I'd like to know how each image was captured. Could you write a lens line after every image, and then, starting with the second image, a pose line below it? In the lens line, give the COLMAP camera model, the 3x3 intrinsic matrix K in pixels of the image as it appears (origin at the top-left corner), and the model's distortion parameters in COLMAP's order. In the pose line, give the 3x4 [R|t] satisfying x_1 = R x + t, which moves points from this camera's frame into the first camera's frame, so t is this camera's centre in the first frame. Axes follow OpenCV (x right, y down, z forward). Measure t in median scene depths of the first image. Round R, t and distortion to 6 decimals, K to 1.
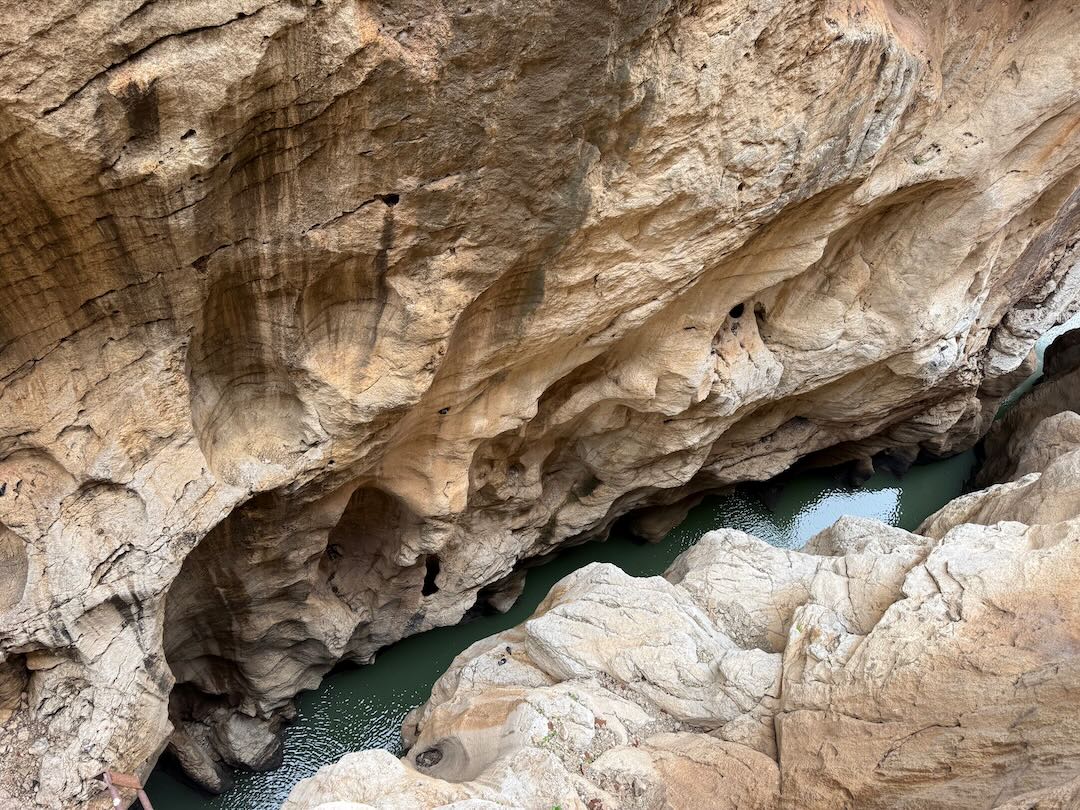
lens RADIAL K [[756.4, 0, 541.3], [0, 756.4, 408.8], [0, 0, 1]] dist [0.038692, -0.039640]
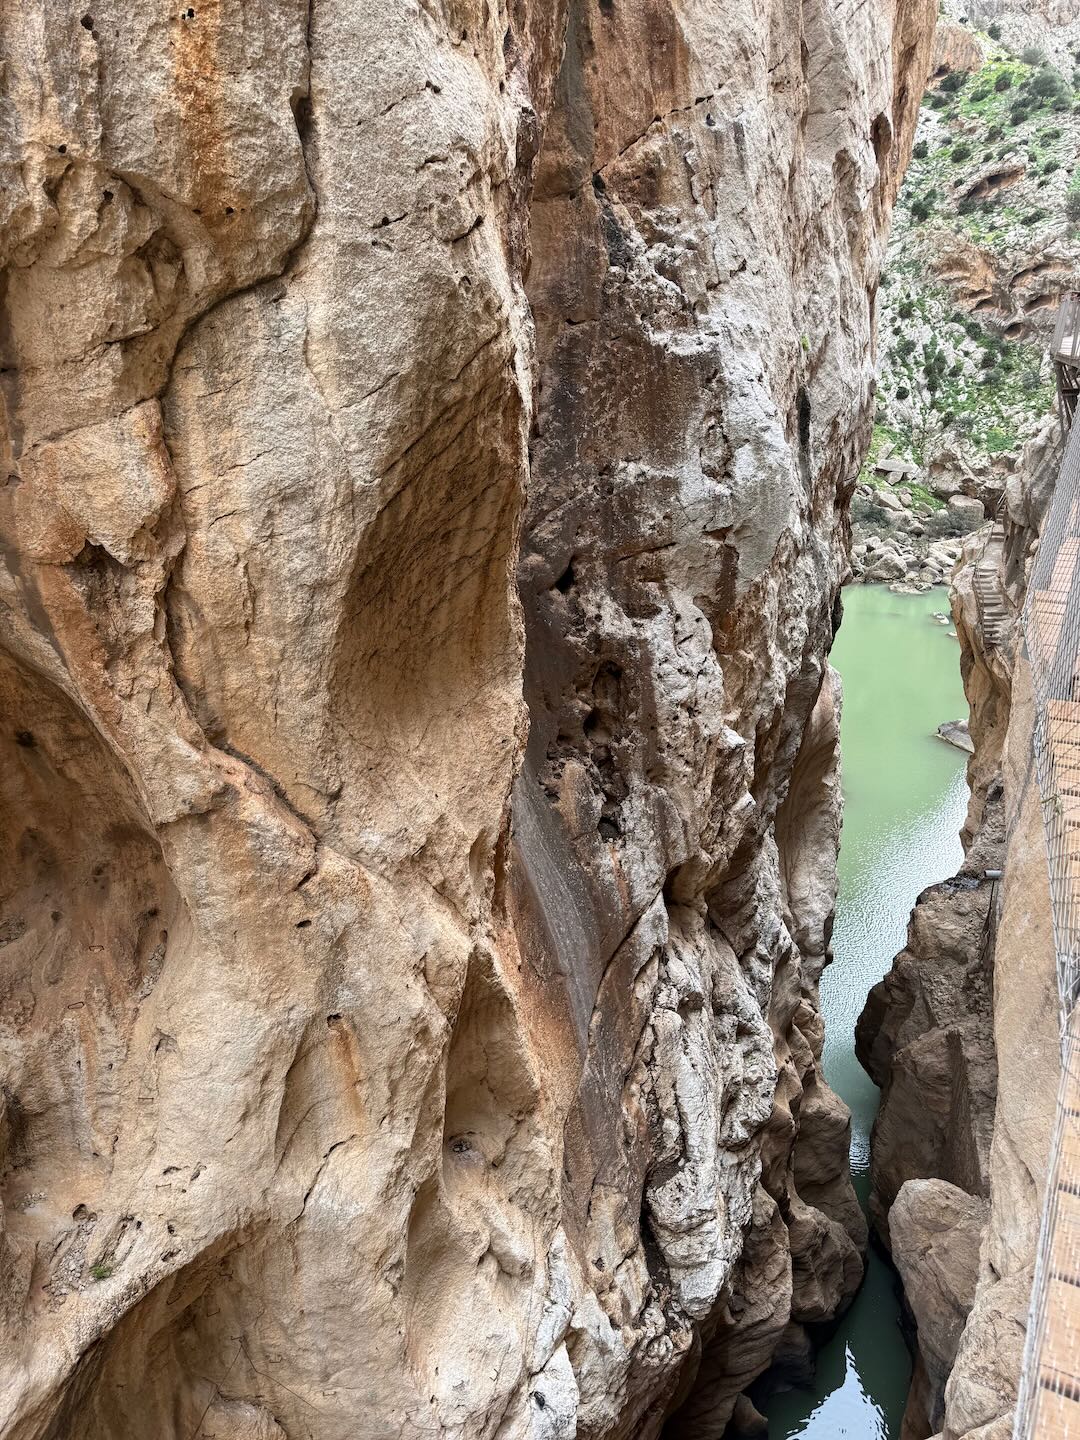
lens RADIAL K [[1008.5, 0, 534.4], [0, 1008.5, 727.5], [0, 0, 1]] dist [0.038692, -0.039640]
pose [[0.841646, -0.412038, 0.349080, 0.626372], [0.534660, 0.726711, -0.431311, -0.150704], [-0.075964, 0.549650, 0.831934, 0.259682]]
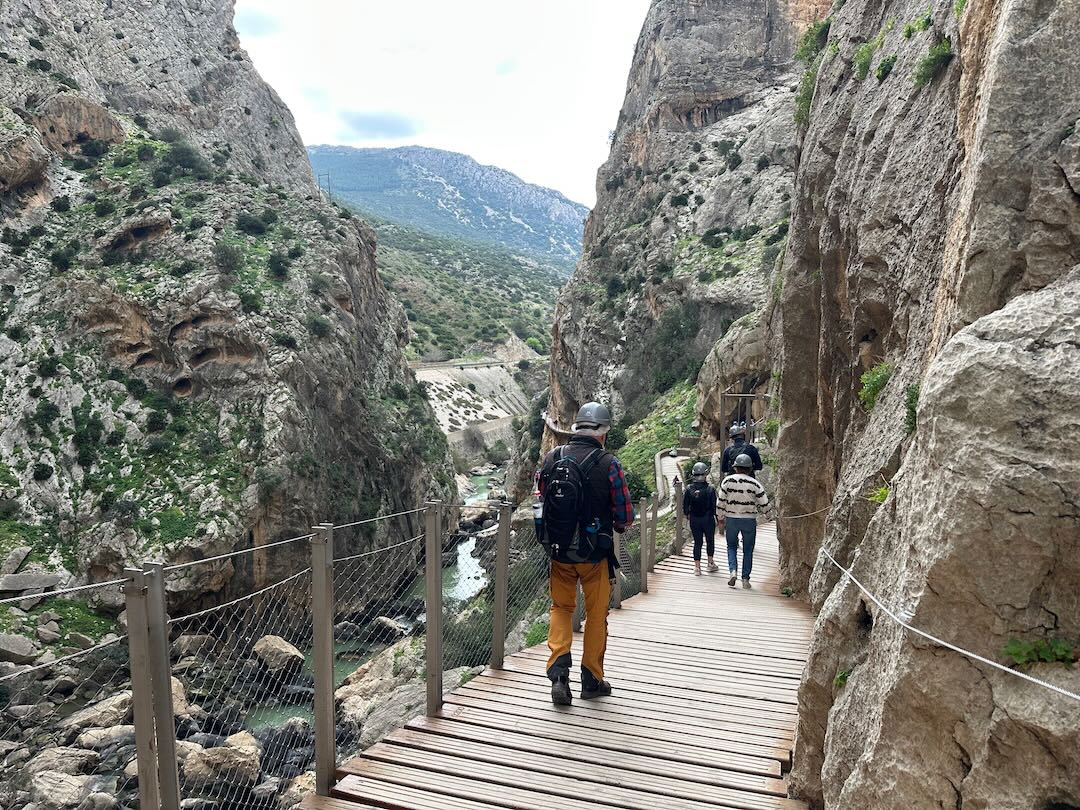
lens RADIAL K [[802.3, 0, 536.8], [0, 802.3, 406.6], [0, 0, 1]] dist [-0.002349, -0.001756]
pose [[0.289832, -0.313132, 0.904404, 4.439060], [0.860952, 0.498053, -0.103466, -1.469314], [-0.418043, 0.808635, 0.413943, 2.206877]]
